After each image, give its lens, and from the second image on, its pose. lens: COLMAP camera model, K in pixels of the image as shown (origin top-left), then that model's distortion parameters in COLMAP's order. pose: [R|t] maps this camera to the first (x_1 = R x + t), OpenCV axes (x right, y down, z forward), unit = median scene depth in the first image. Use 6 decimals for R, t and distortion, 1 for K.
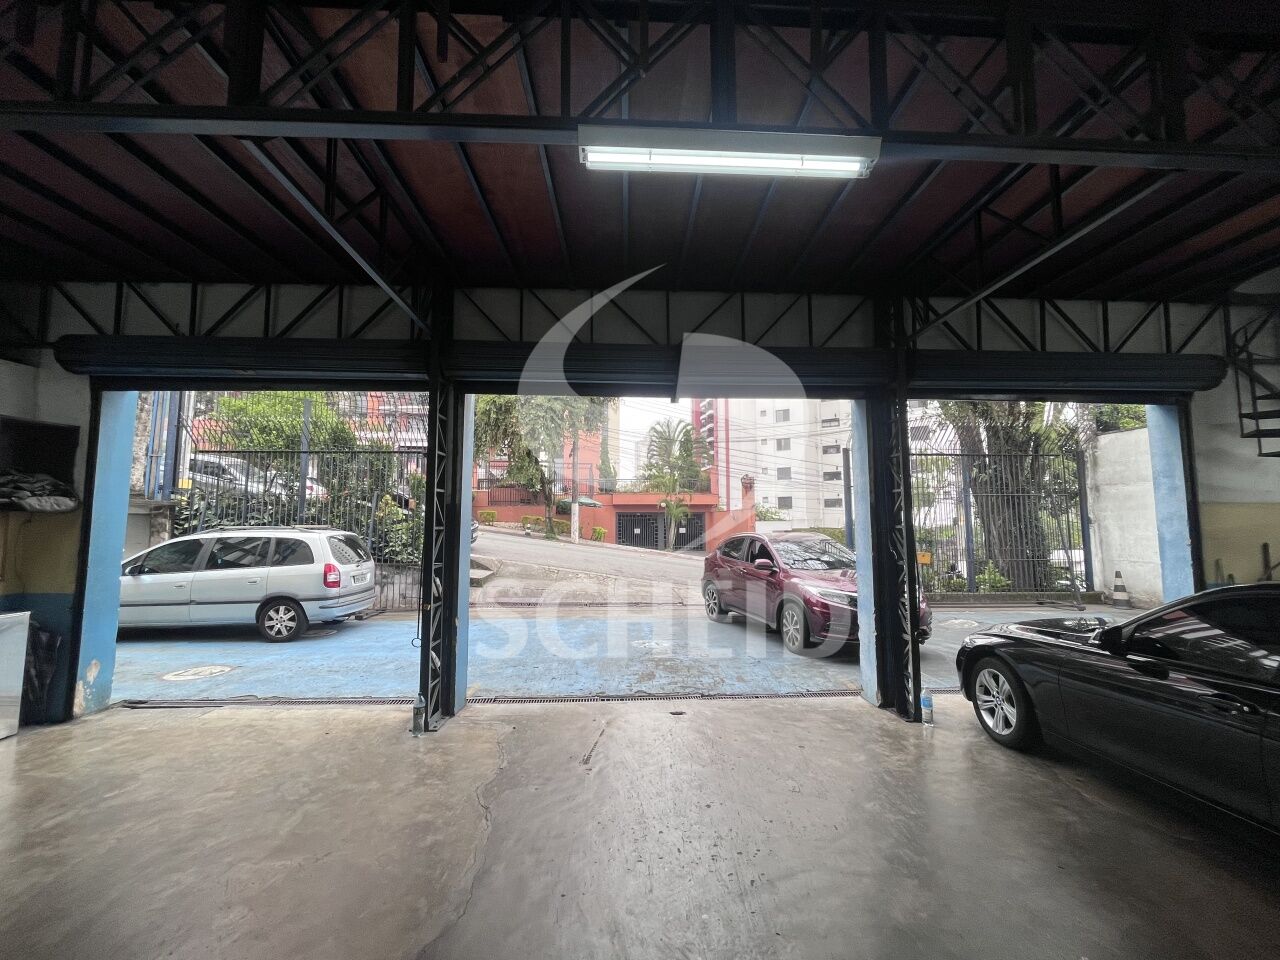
lens RADIAL K [[515.7, 0, 640.3], [0, 515.7, 478.8], [0, 0, 1]] dist [-0.002790, -0.000264]
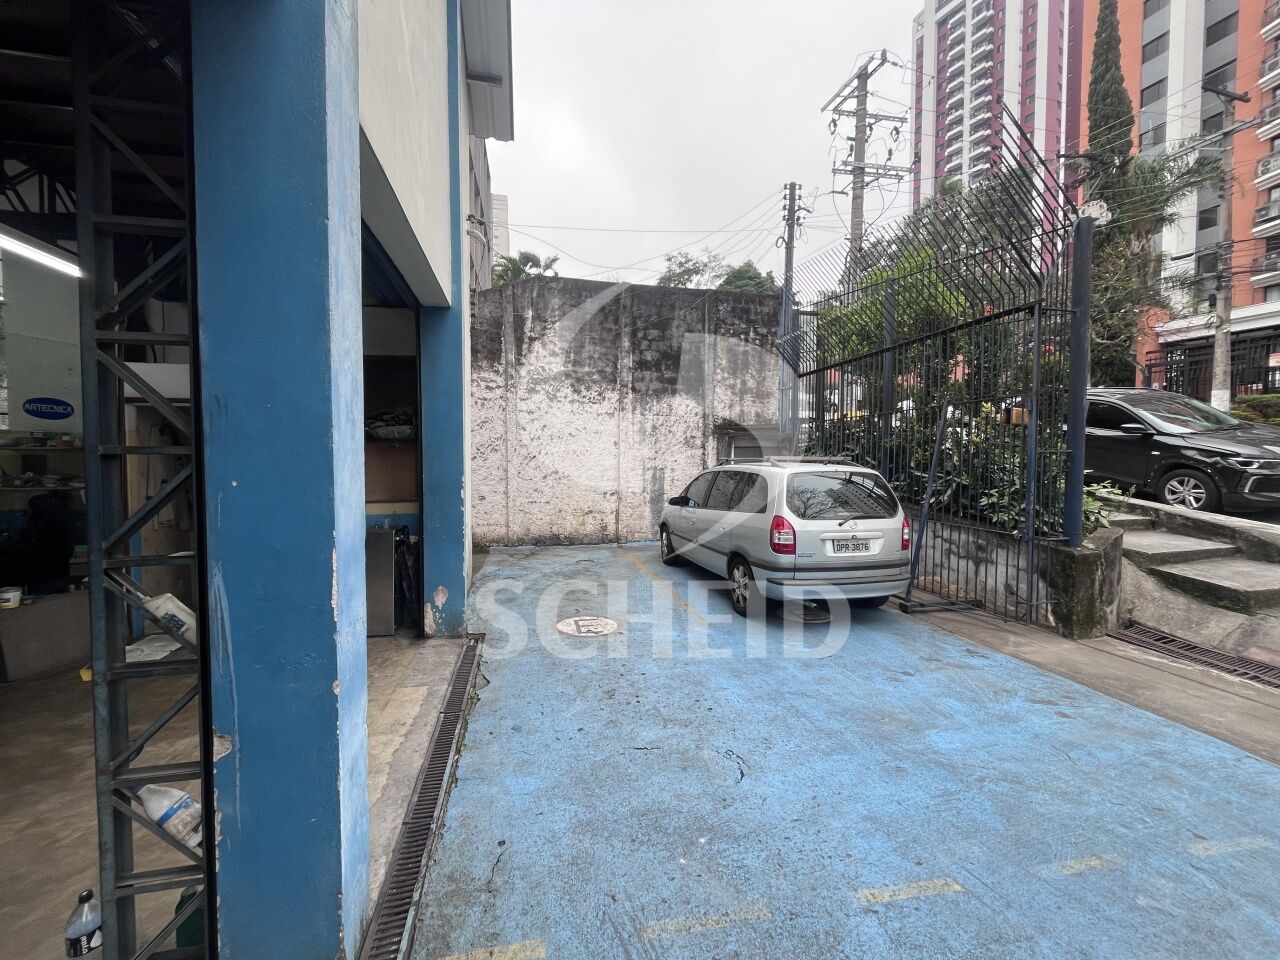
lens RADIAL K [[515.7, 0, 640.3], [0, 515.7, 478.8], [0, 0, 1]] dist [-0.002790, -0.000264]
pose [[0.173335, 0.039299, -0.984079, -0.004758], [0.081150, 0.995236, 0.054038, 0.070184], [0.981514, -0.089224, 0.169320, 0.720845]]
